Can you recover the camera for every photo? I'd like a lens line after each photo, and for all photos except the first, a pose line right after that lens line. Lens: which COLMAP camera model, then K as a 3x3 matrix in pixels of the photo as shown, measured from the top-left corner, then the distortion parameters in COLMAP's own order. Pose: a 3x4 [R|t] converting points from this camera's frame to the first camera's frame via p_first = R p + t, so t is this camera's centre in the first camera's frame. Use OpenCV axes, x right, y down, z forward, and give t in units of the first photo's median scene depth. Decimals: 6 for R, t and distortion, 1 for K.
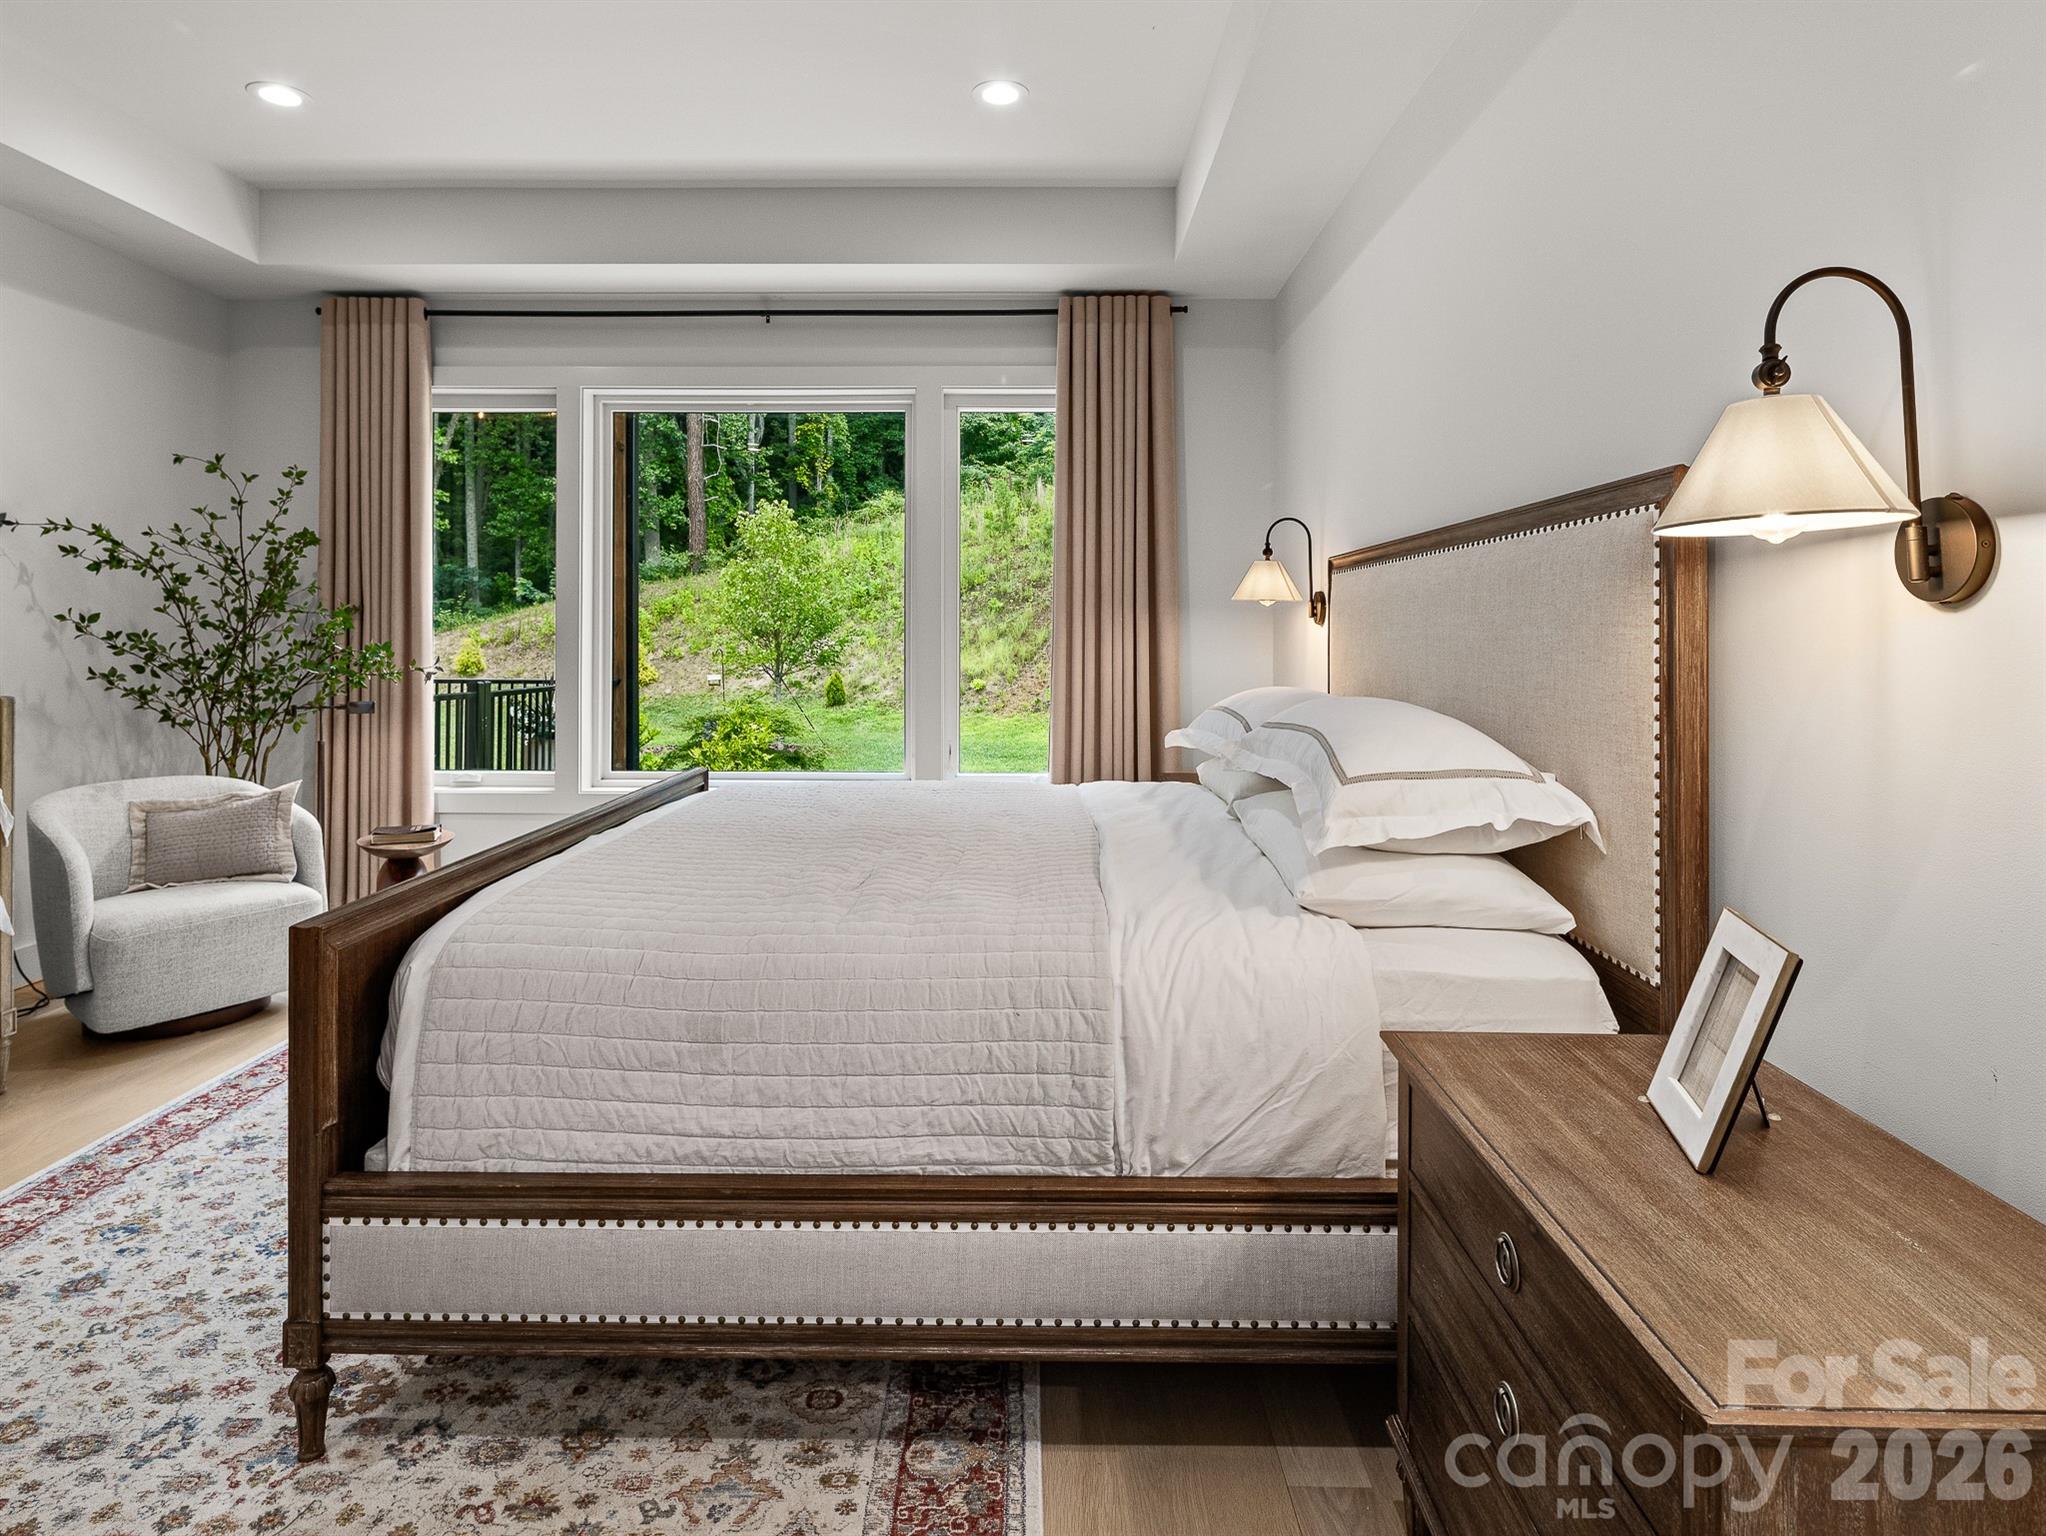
lens RADIAL K [[1120.7, 0, 1013.3], [0, 1120.7, 652.4], [0, 0, 1]] dist [0.003577, -0.003634]
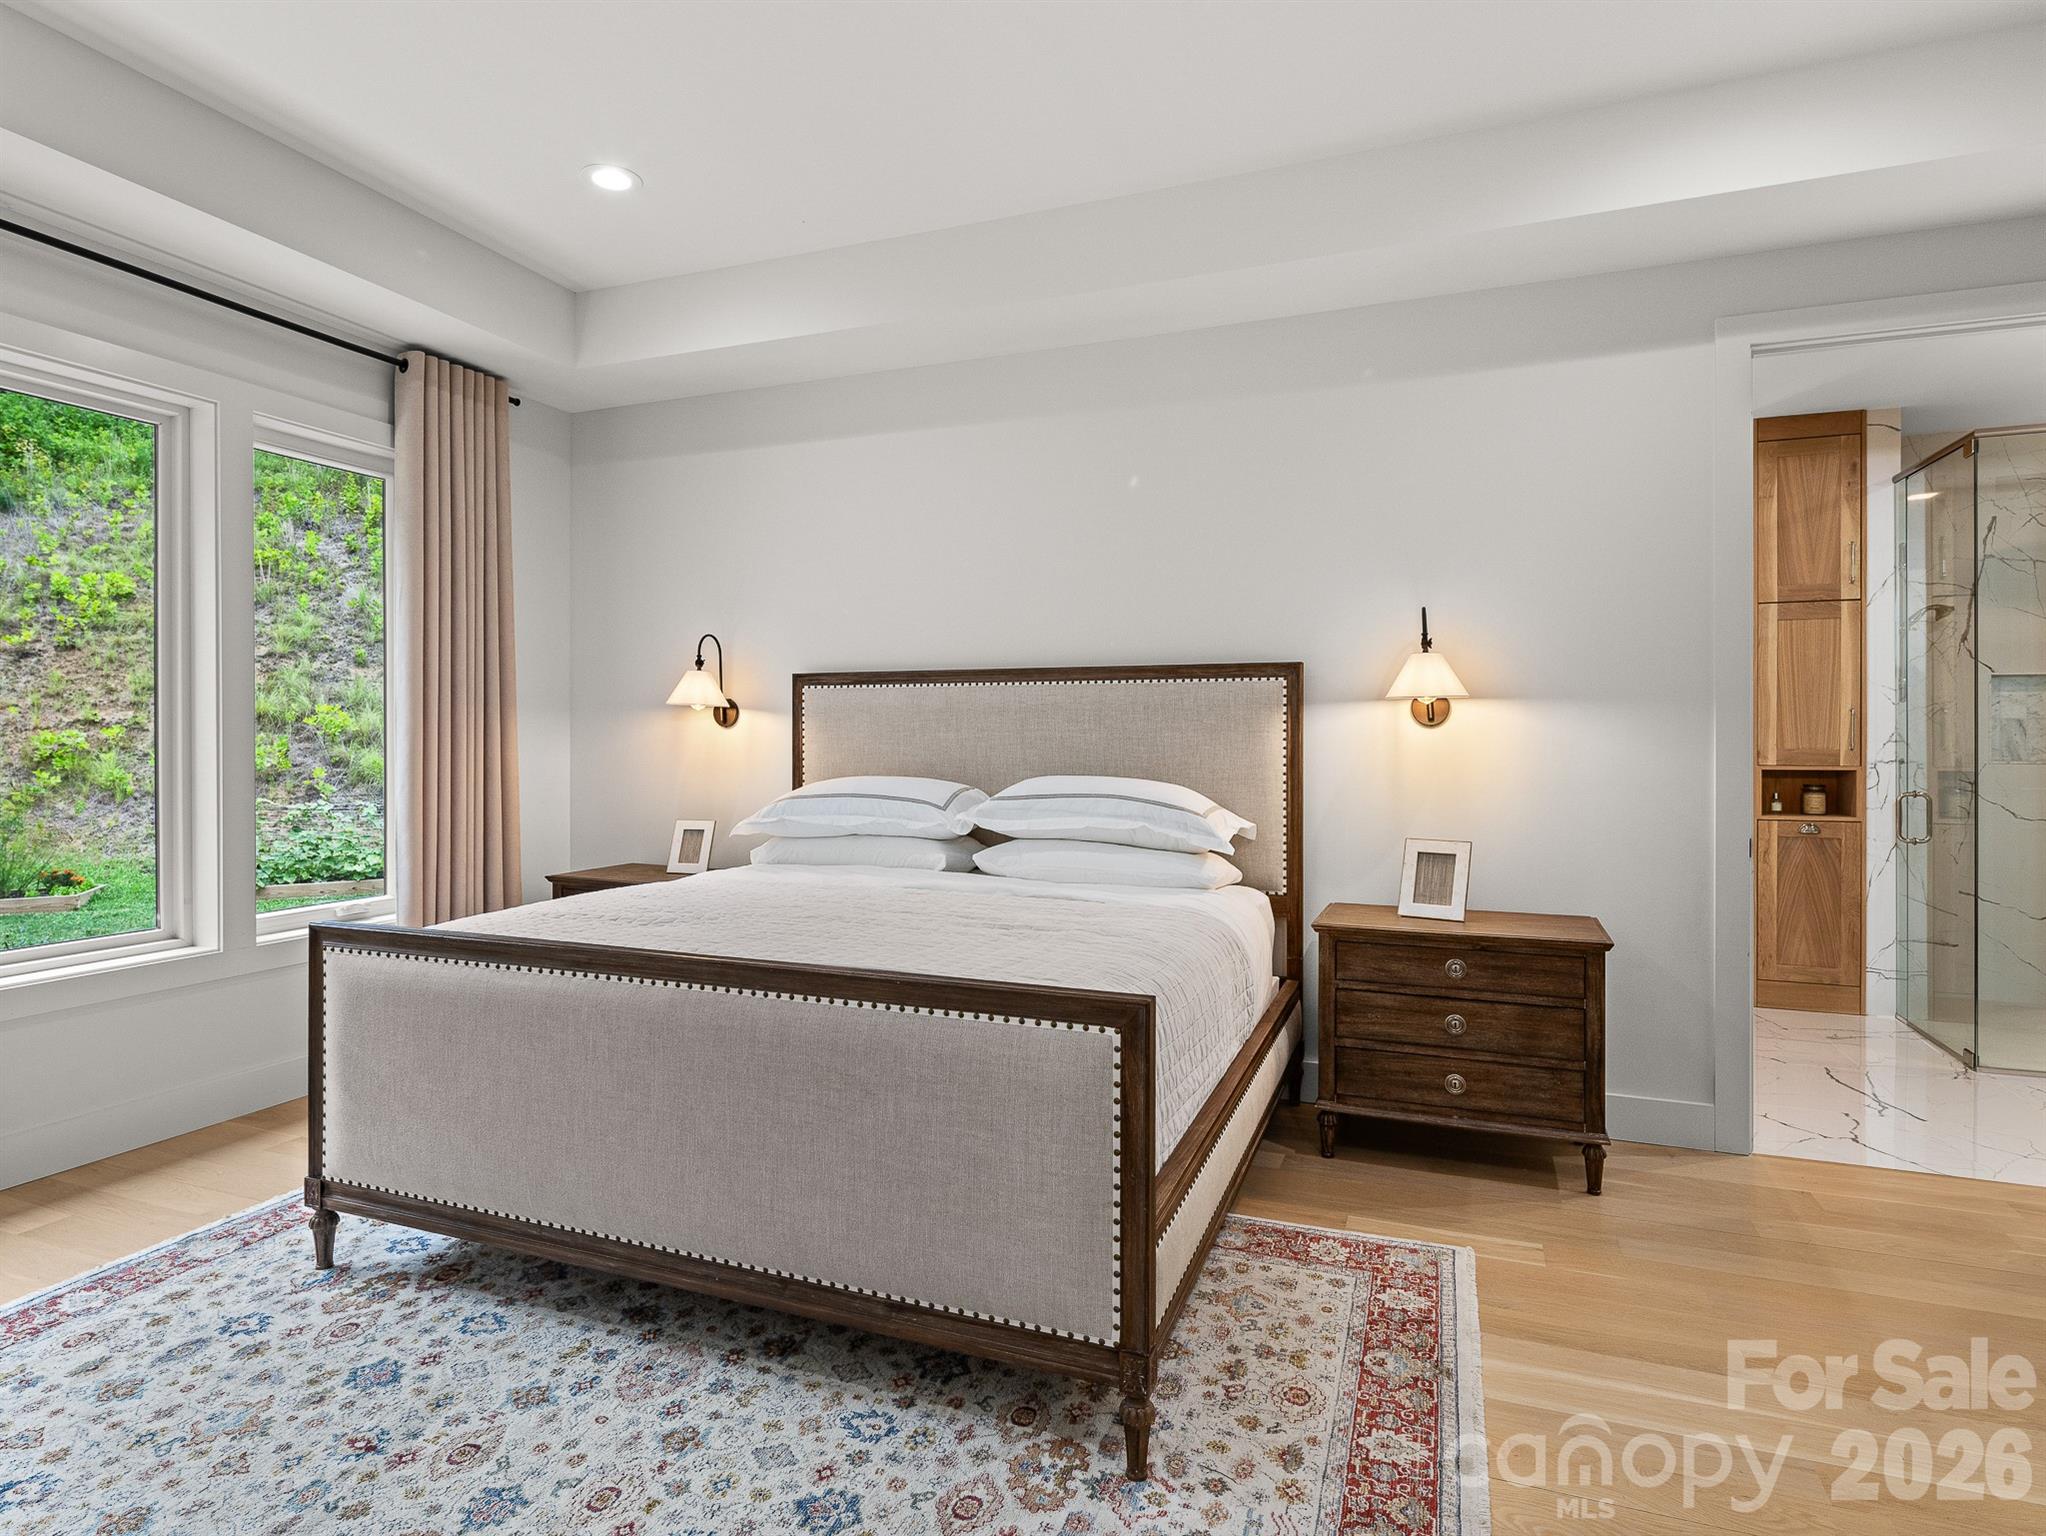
lens RADIAL K [[1120.7, 0, 1013.1], [0, 1120.7, 749.7], [0, 0, 1]] dist [0.003577, -0.003634]
pose [[0.346086, -0.006912, 0.938177, -1.715361], [0.013973, 0.999900, 0.002212, -0.002090], [-0.938099, 0.012343, 0.346148, 0.731869]]
